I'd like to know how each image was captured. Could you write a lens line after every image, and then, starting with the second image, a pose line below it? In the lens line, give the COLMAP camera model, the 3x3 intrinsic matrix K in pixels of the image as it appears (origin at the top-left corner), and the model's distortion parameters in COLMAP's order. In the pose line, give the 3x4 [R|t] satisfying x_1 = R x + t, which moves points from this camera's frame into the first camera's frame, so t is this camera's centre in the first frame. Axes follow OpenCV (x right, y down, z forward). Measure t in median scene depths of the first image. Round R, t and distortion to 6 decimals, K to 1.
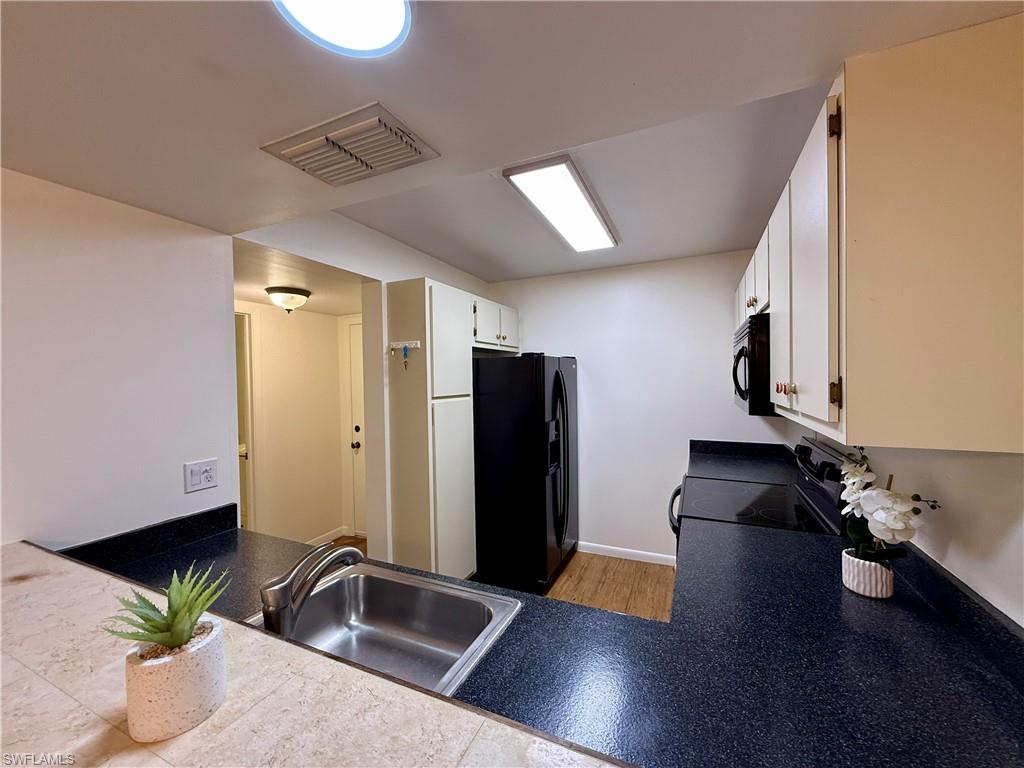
lens RADIAL K [[408.8, 0, 508.3], [0, 408.8, 384.9], [0, 0, 1]] dist [0.000436, -0.000158]
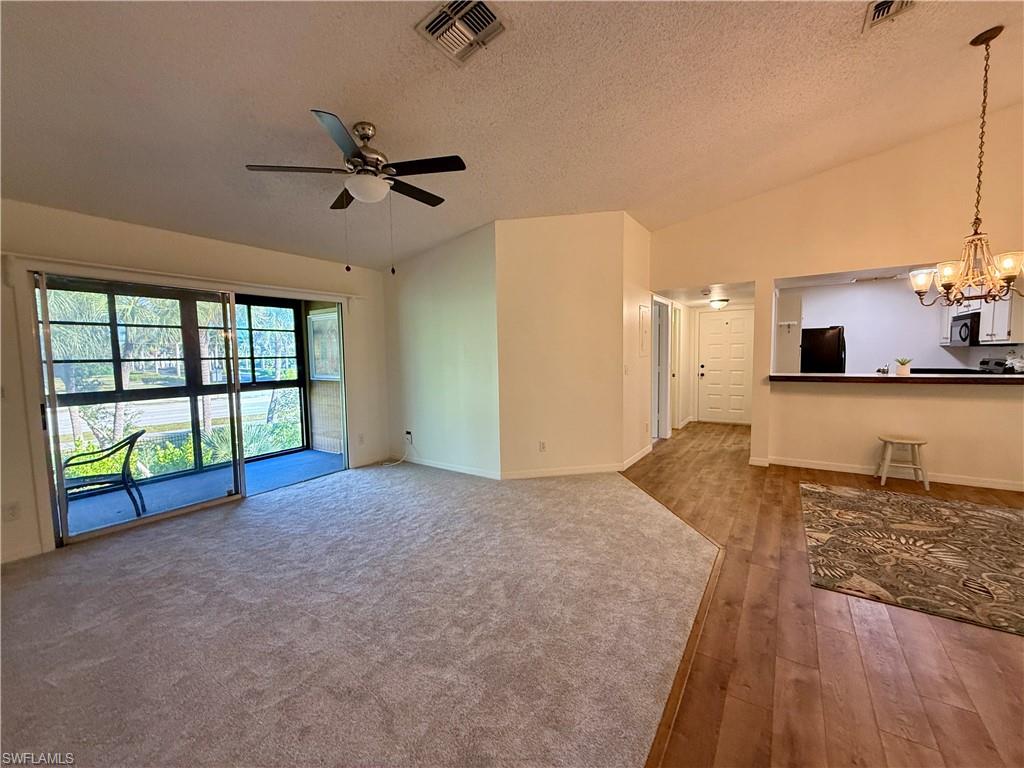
lens RADIAL K [[408.8, 0, 511.8], [0, 408.8, 383.3], [0, 0, 1]] dist [0.000436, -0.000158]
pose [[0.986582, 0.010895, -0.162905, -1.466089], [-0.001374, 0.998290, 0.058448, 0.116641], [0.163263, -0.057439, 0.984909, -1.659666]]
